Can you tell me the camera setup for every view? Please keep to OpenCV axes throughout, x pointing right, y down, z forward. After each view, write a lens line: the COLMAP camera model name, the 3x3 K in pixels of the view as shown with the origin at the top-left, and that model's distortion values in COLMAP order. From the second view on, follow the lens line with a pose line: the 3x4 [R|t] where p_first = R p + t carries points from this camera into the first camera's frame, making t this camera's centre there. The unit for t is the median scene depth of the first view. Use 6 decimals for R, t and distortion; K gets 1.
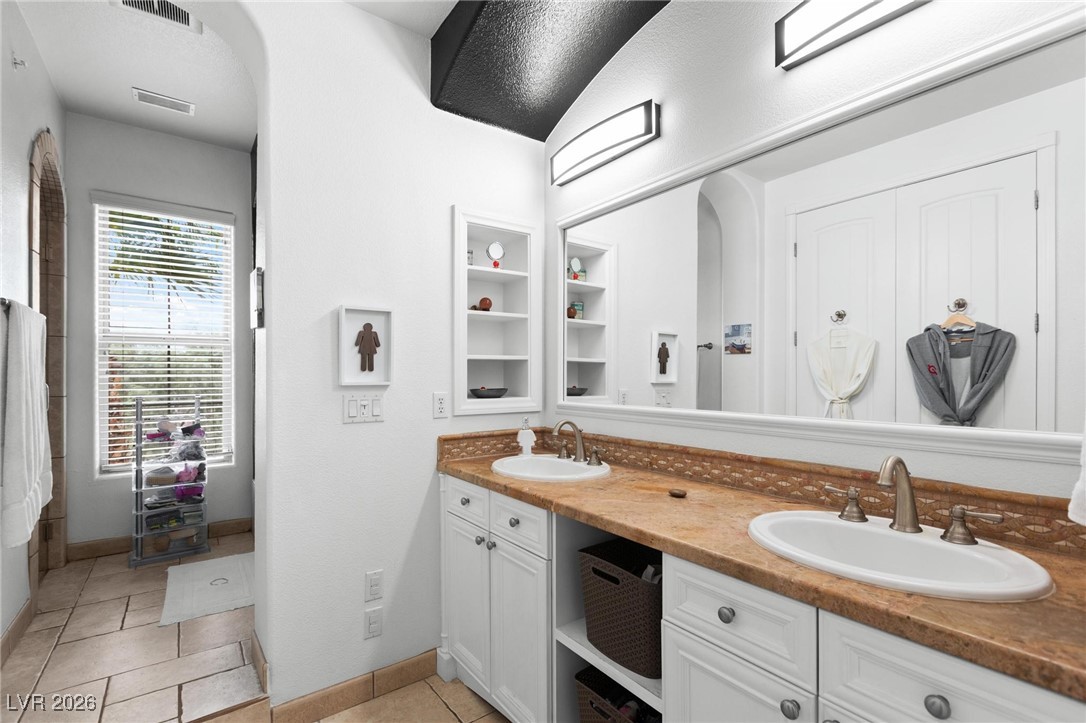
lens RADIAL K [[487.6, 0, 542.9], [0, 487.6, 367.6], [0, 0, 1]] dist [-0.003298, 0.002257]
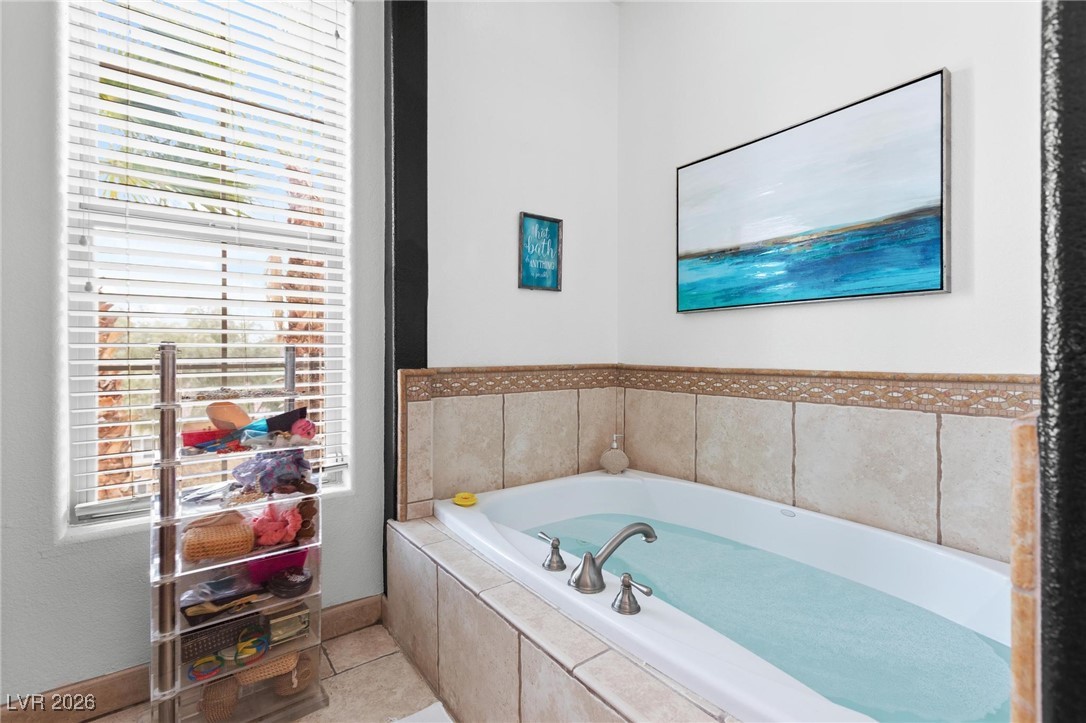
lens RADIAL K [[487.6, 0, 541.6], [0, 487.6, 355.6], [0, 0, 1]] dist [-0.003298, 0.002257]
pose [[0.999901, 0.012825, -0.005793, -0.501120], [-0.012709, 0.999726, 0.019658, 0.059418], [0.006044, -0.019582, 0.999790, 0.582637]]
